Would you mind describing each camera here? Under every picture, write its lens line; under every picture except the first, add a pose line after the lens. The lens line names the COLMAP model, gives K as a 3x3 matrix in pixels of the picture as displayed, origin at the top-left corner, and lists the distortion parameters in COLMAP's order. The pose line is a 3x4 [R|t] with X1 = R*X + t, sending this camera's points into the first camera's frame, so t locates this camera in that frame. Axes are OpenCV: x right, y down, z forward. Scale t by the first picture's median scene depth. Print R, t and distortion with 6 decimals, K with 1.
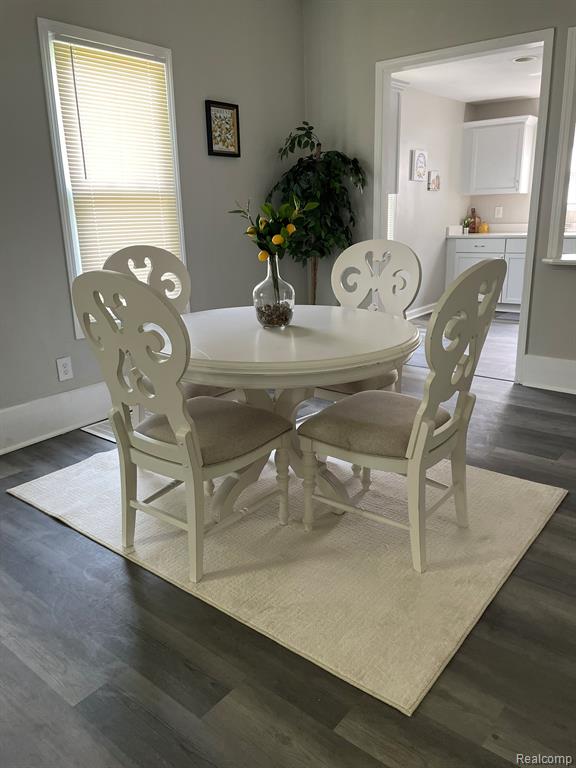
lens RADIAL K [[581.2, 0, 291.0], [0, 581.2, 380.4], [0, 0, 1]] dist [0.080519, -0.101170]
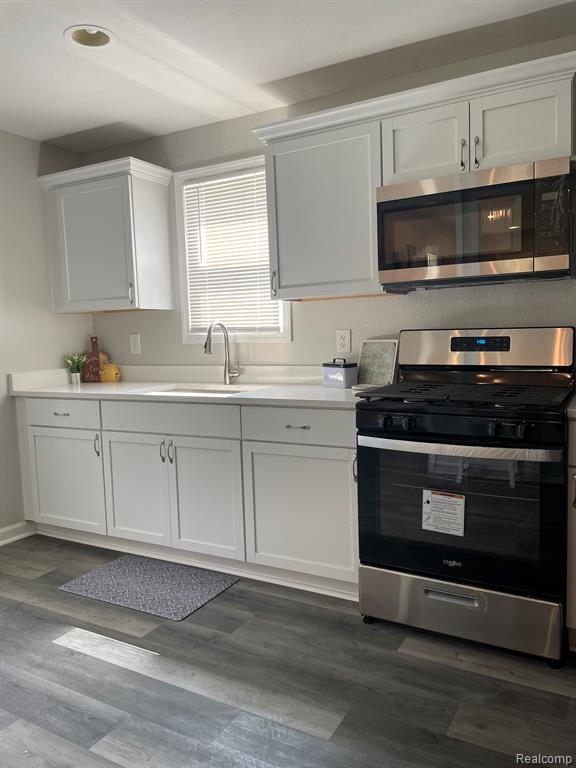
lens RADIAL K [[581.2, 0, 288.4], [0, 581.2, 378.1], [0, 0, 1]] dist [0.080519, -0.101170]
pose [[0.987663, -0.016734, 0.155699, 0.712256], [0.048360, 0.978268, -0.201626, -0.254500], [-0.148941, 0.206668, 0.967008, 0.848848]]
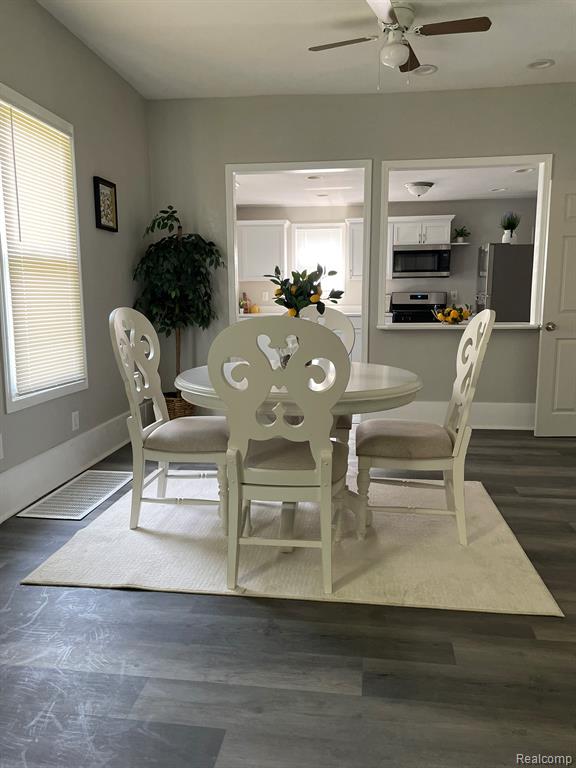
lens RADIAL K [[581.2, 0, 294.2], [0, 581.2, 384.0], [0, 0, 1]] dist [0.080519, -0.101170]
pose [[0.852976, -0.057967, 0.518722, -0.373039], [0.130101, 0.986058, -0.103744, 0.028504], [-0.505476, 0.155978, 0.848625, 0.013143]]
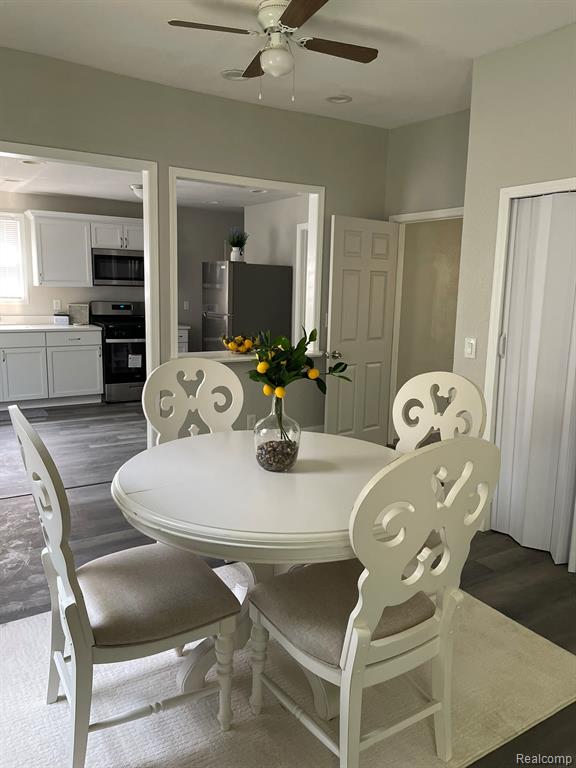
lens RADIAL K [[581.2, 0, 292.1], [0, 581.2, 382.8], [0, 0, 1]] dist [0.080519, -0.101170]
pose [[0.330724, -0.123728, 0.935582, -0.486357], [0.232075, 0.971588, 0.046453, -0.148776], [-0.914747, 0.201762, 0.350041, 0.378471]]
